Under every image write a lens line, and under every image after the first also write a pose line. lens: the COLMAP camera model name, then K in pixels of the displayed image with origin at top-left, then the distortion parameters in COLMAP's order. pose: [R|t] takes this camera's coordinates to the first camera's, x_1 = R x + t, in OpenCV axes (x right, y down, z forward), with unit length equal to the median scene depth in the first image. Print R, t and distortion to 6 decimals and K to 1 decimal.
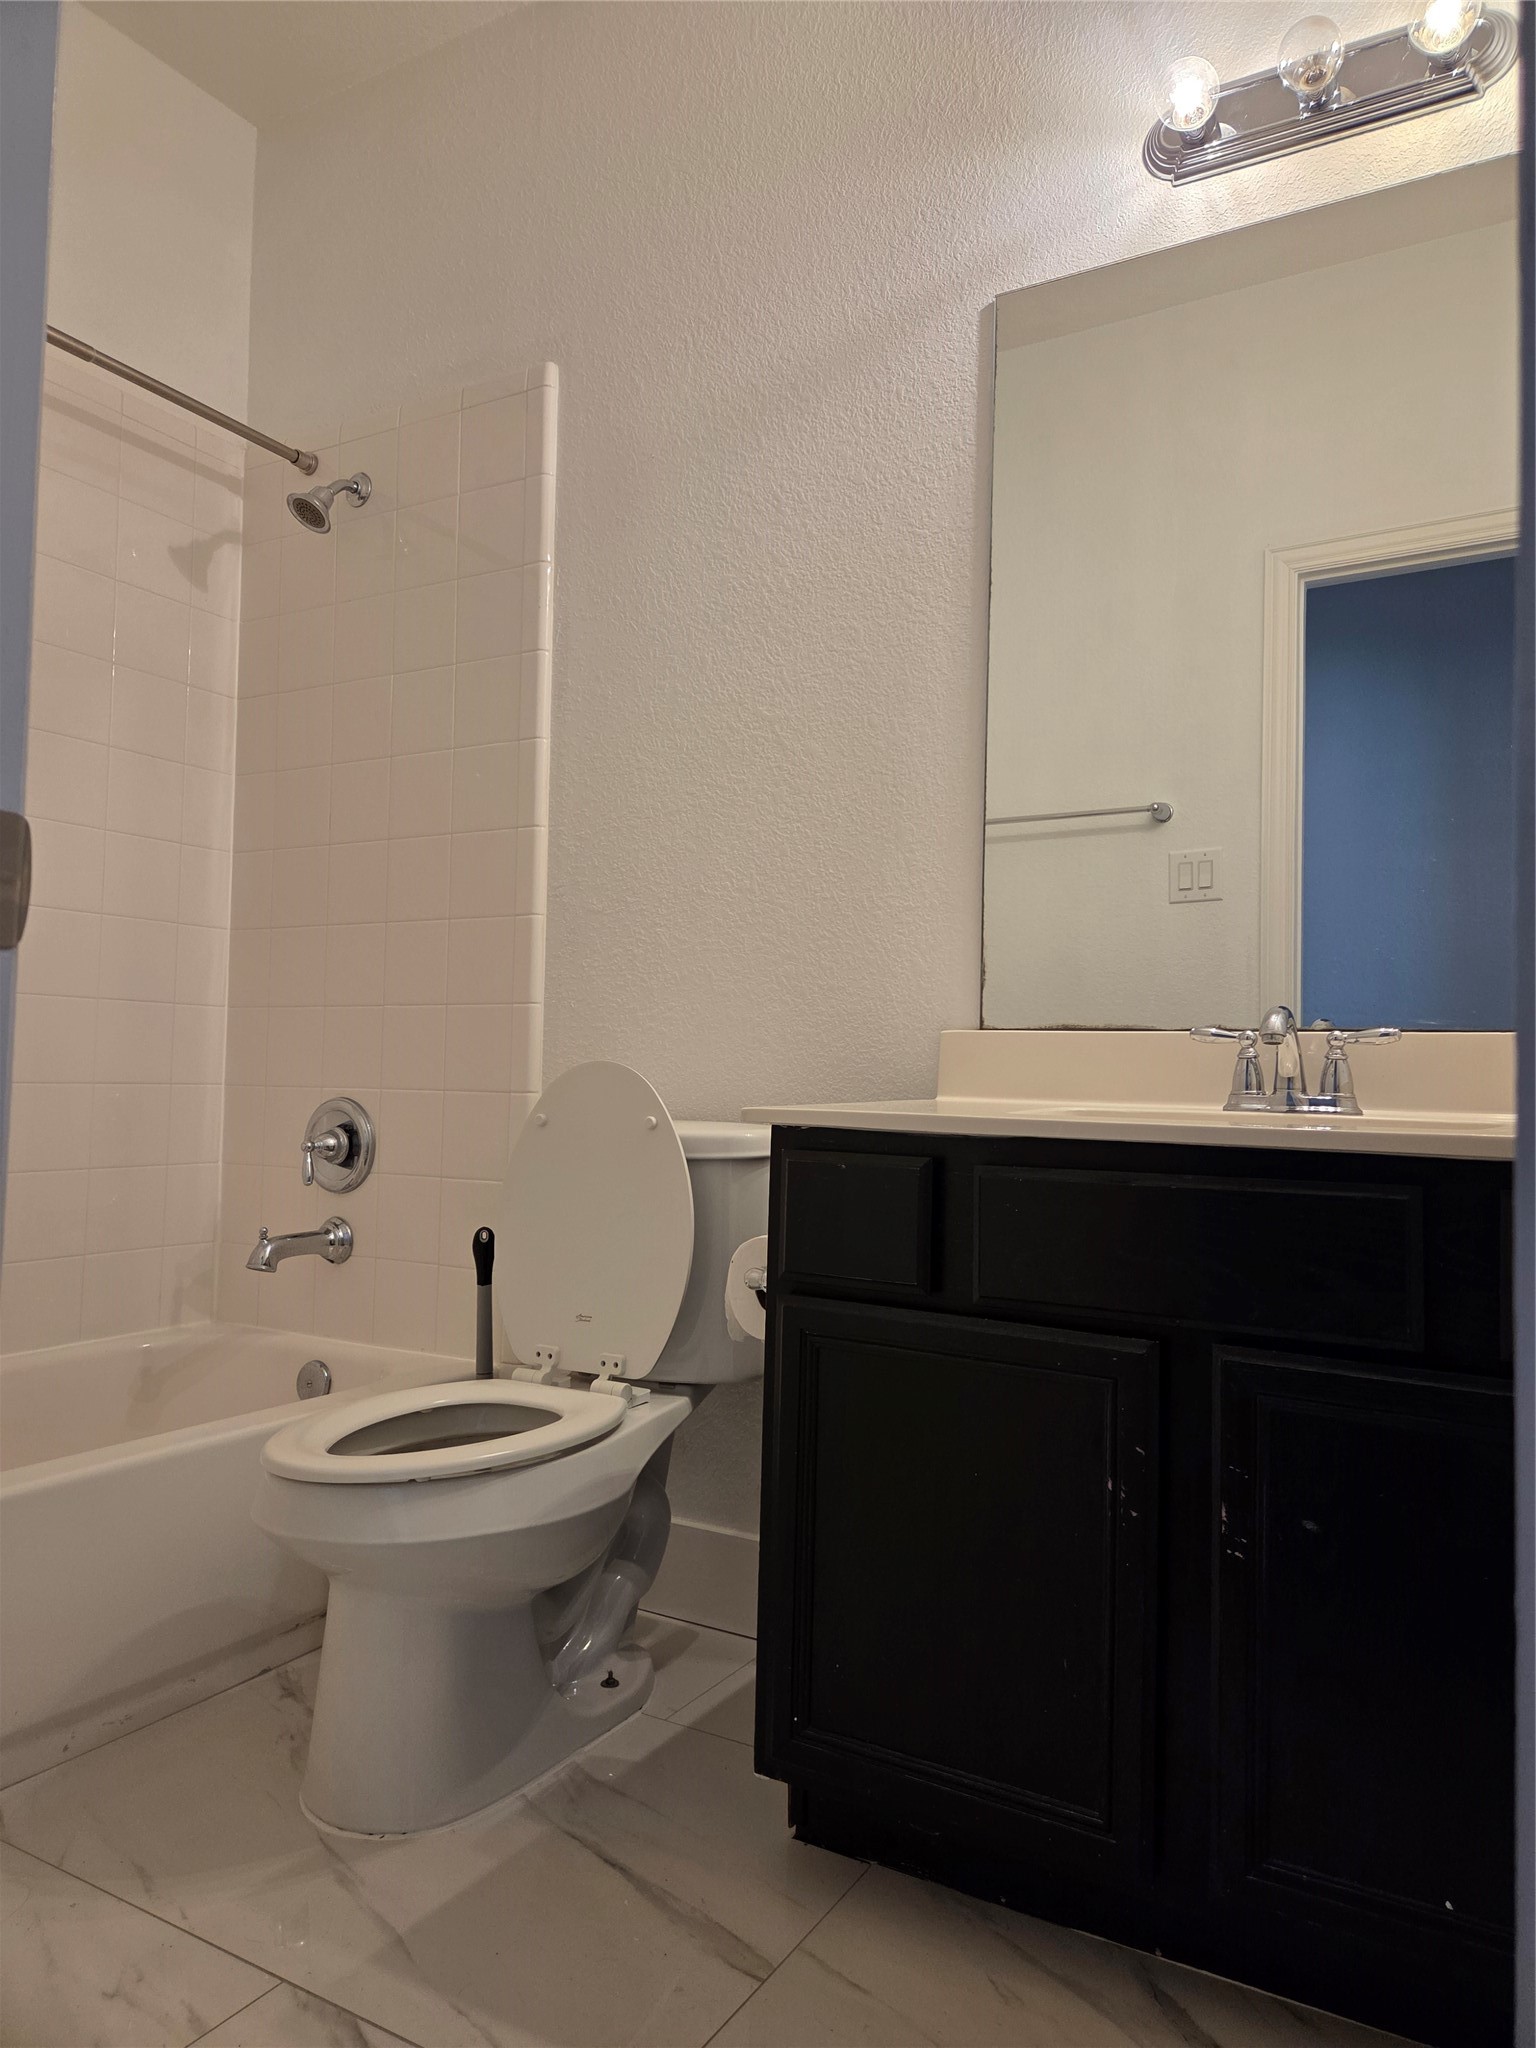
lens RADIAL K [[1370.2, 0, 802.9], [0, 1370.2, 1030.7], [0, 0, 1]] dist [0.077660, -0.076499]
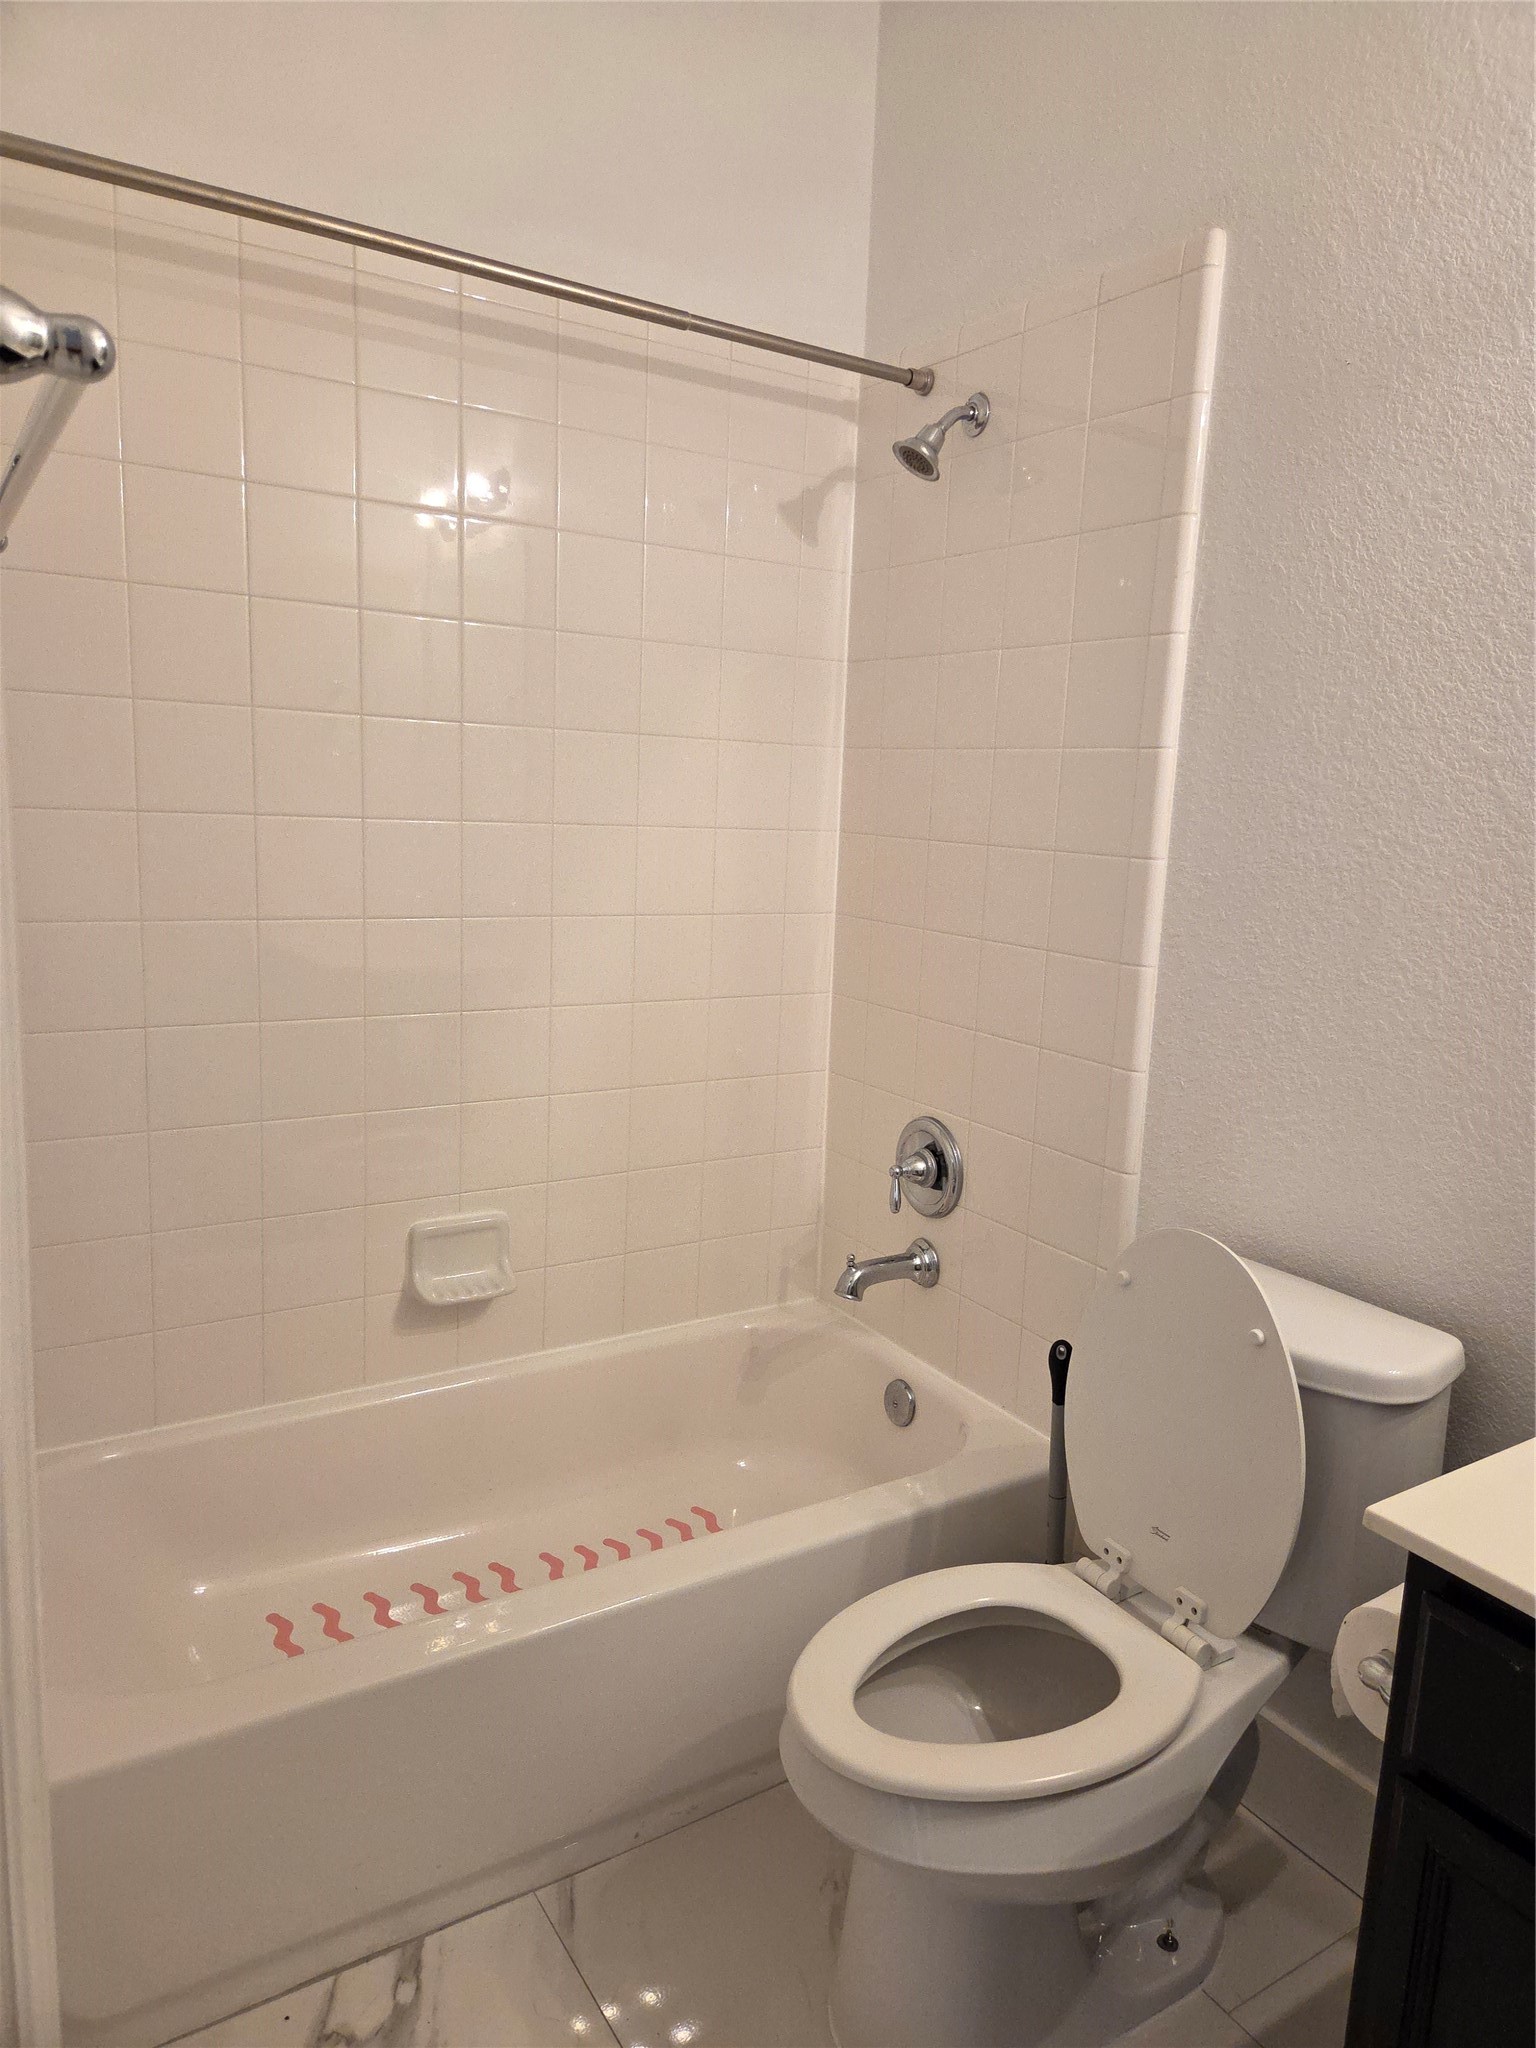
lens RADIAL K [[1370.2, 0, 802.9], [0, 1370.2, 1030.7], [0, 0, 1]] dist [0.077660, -0.076499]
pose [[0.889803, 0.094614, -0.446429, -0.004142], [-0.007292, 0.981094, 0.193394, -0.205998], [0.456286, -0.168828, 0.873670, 0.176366]]
